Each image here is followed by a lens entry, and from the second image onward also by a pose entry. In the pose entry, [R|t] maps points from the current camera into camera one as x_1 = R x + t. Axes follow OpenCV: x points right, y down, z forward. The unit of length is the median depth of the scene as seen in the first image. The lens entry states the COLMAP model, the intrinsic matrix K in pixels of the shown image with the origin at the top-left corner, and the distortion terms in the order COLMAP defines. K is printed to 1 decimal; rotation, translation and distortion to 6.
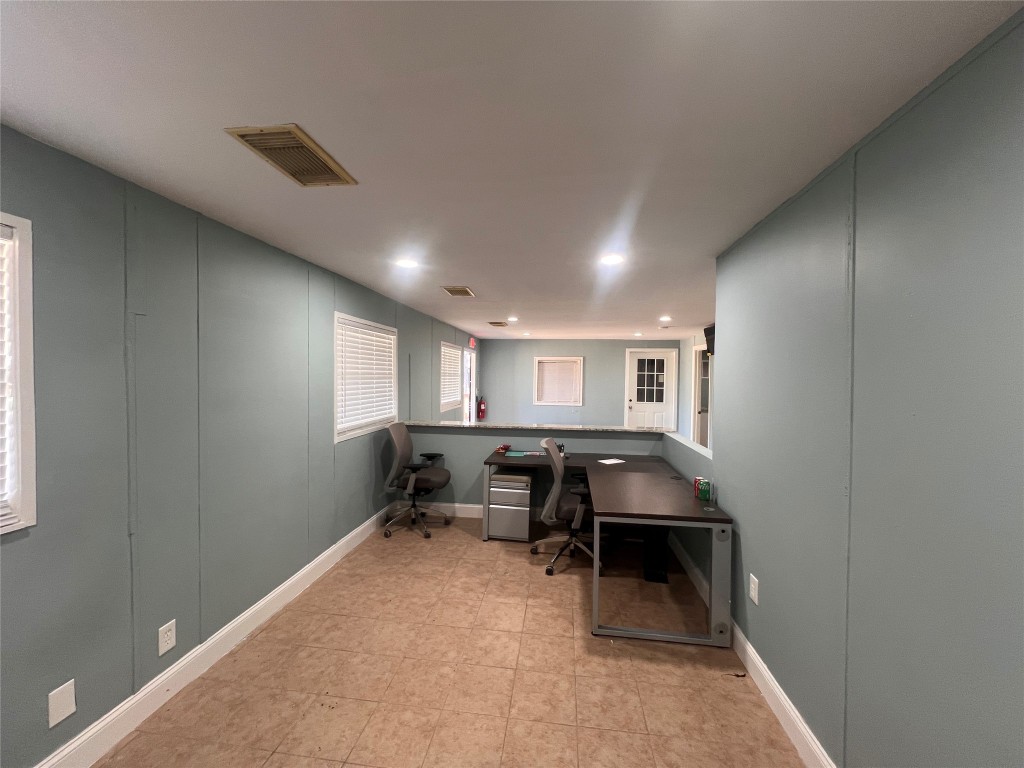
lens RADIAL K [[406.4, 0, 507.0], [0, 406.4, 382.6], [0, 0, 1]] dist [-0.006156, 0.001422]
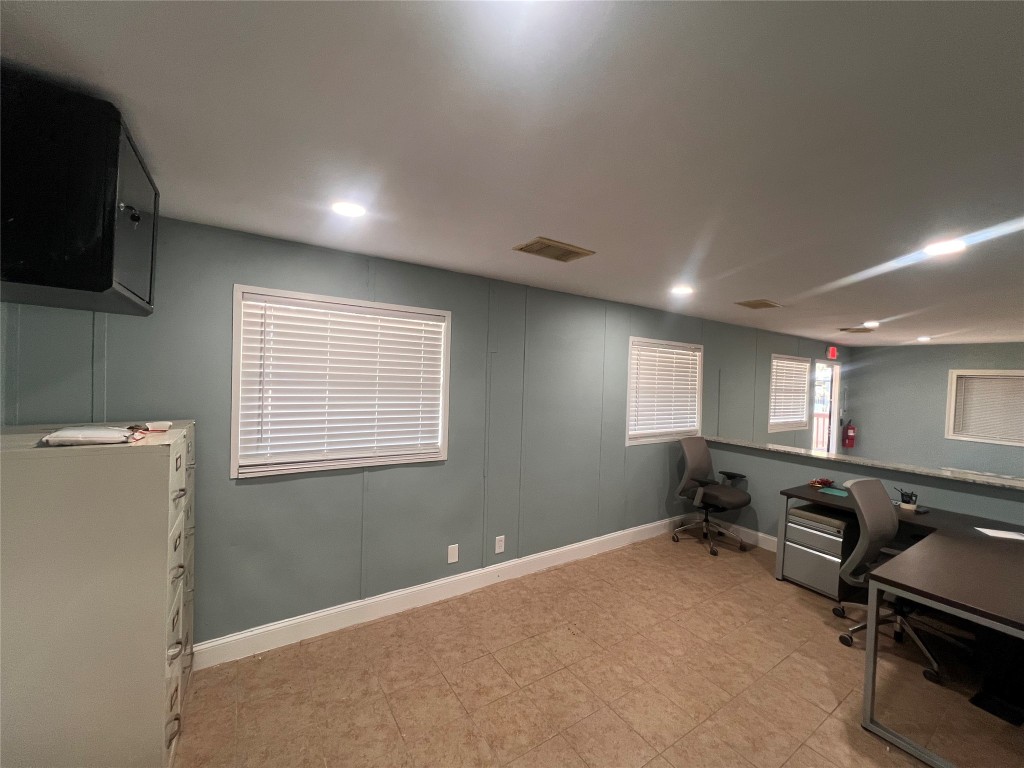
lens RADIAL K [[406.4, 0, 511.0], [0, 406.4, 383.7], [0, 0, 1]] dist [-0.006156, 0.001422]
pose [[0.657818, 0.026502, -0.752711, 0.238779], [-0.041708, 0.999129, -0.001272, -0.017901], [0.752021, 0.032231, 0.658350, -0.049111]]
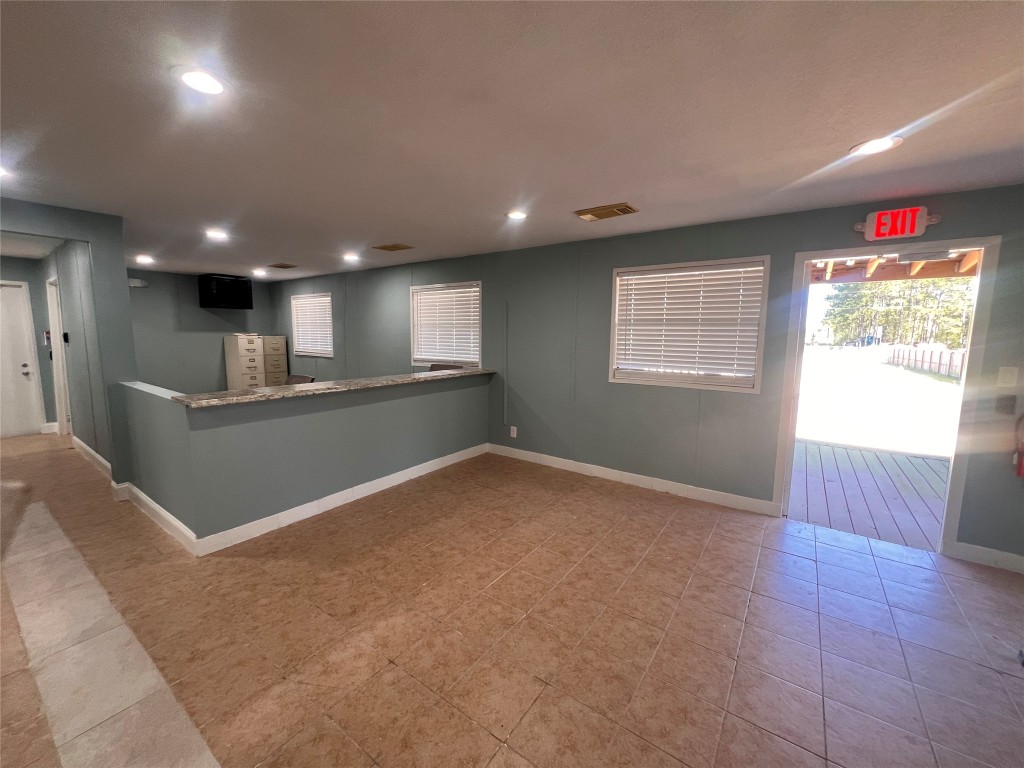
lens RADIAL K [[406.4, 0, 507.9], [0, 406.4, 383.7], [0, 0, 1]] dist [-0.006156, 0.001422]
pose [[-0.464856, 0.090510, -0.880748, 0.852779], [-0.032811, 0.992317, 0.119293, 0.008833], [0.884778, 0.084352, -0.458314, 2.047932]]
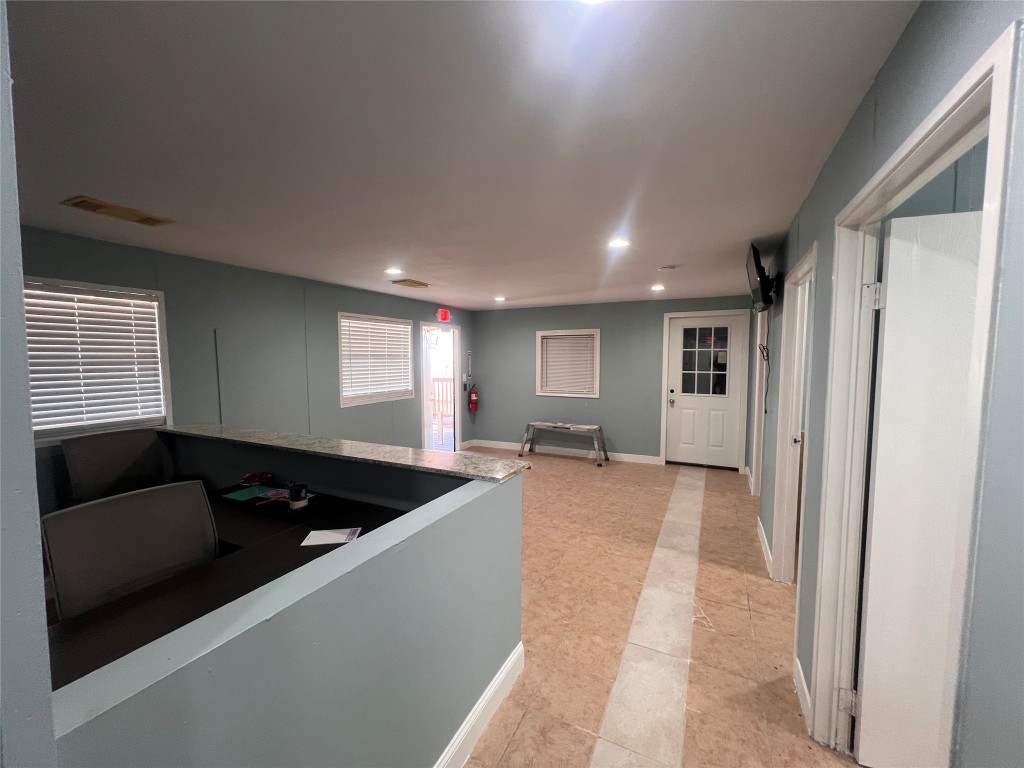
lens RADIAL K [[406.4, 0, 508.6], [0, 406.4, 384.0], [0, 0, 1]] dist [-0.006156, 0.001422]
pose [[0.944665, 0.005377, -0.327992, 0.661653], [0.009917, 0.998941, 0.044937, -0.000465], [0.327887, -0.045703, 0.943611, 0.693824]]
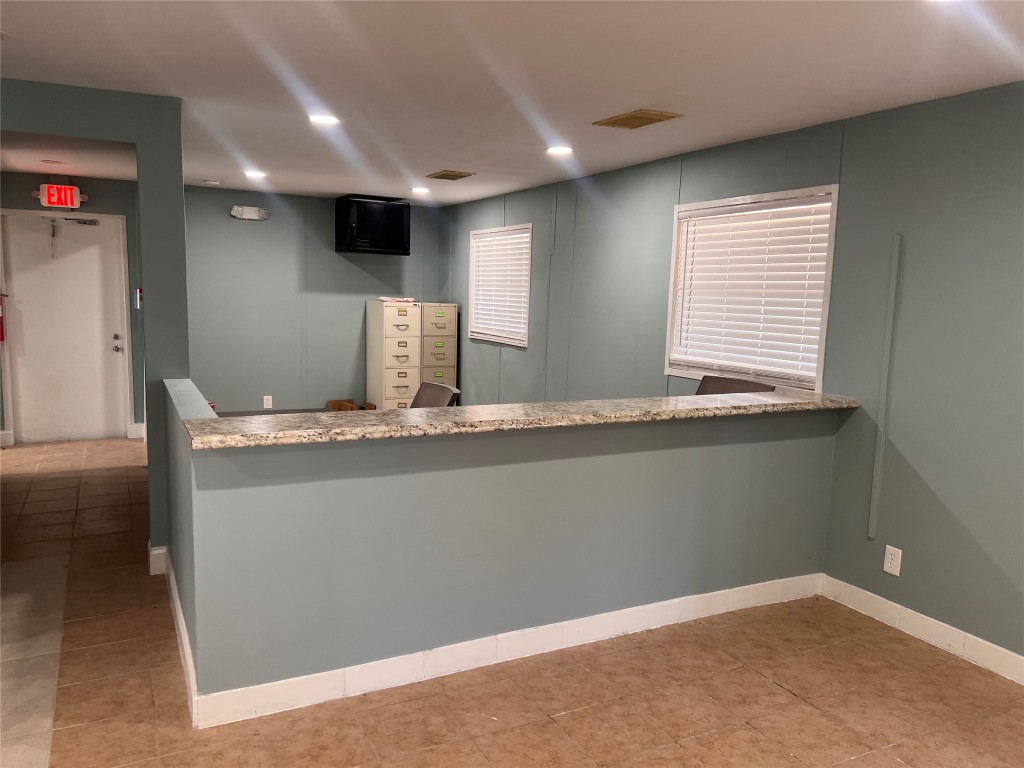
lens RADIAL K [[757.0, 0, 518.5], [0, 757.0, 398.1], [0, 0, 1]] dist [0.037537, -0.057244]
pose [[-0.814709, 0.042307, -0.578325, 0.649128], [-0.051856, 0.988024, 0.145329, -0.005516], [0.577547, 0.148390, -0.802757, 1.951658]]
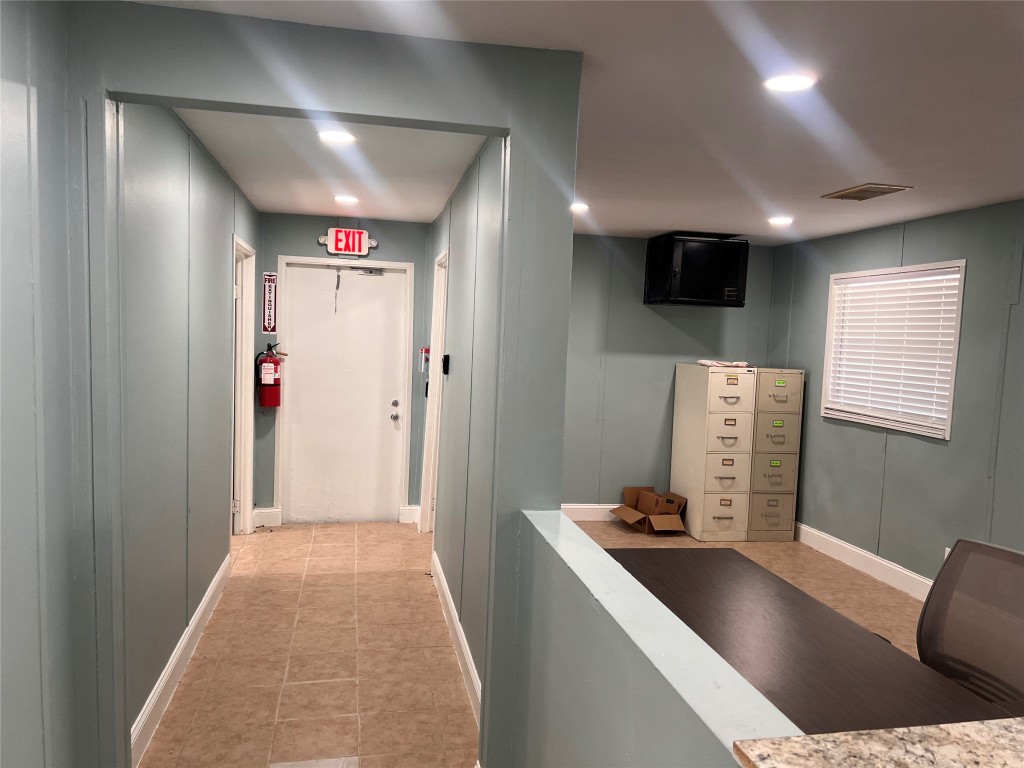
lens RADIAL K [[757.0, 0, 508.4], [0, 757.0, 393.5], [0, 0, 1]] dist [0.037537, -0.057244]
pose [[-0.944674, -0.026789, -0.326916, 0.662192], [-0.058635, 0.994398, 0.087949, -0.004894], [0.322728, 0.102252, -0.940952, 1.387000]]
